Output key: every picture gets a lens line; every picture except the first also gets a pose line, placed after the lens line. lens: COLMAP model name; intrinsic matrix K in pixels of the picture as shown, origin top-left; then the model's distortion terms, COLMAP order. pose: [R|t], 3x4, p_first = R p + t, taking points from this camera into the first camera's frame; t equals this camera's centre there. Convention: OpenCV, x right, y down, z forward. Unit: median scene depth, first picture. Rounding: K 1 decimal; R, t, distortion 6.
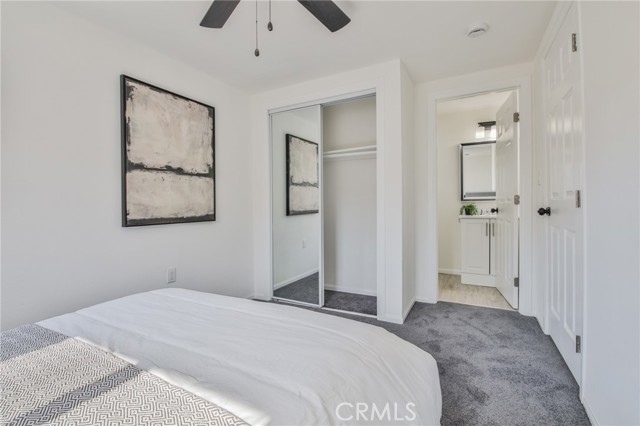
lens RADIAL K [[292.9, 0, 321.2], [0, 292.9, 208.1], [0, 0, 1]] dist [0.002153, -0.011919]
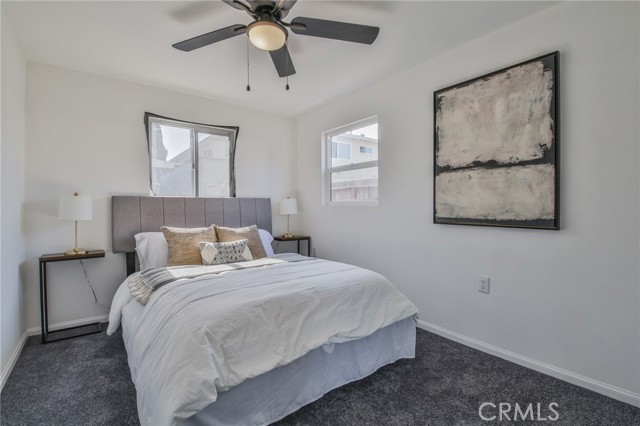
lens RADIAL K [[292.9, 0, 321.2], [0, 292.9, 208.1], [0, 0, 1]] dist [0.002153, -0.011919]
pose [[-0.411010, 0.025095, -0.911285, 0.497662], [-0.000334, 0.999617, 0.027678, -0.024892], [0.911631, 0.011680, -0.410844, 0.932074]]
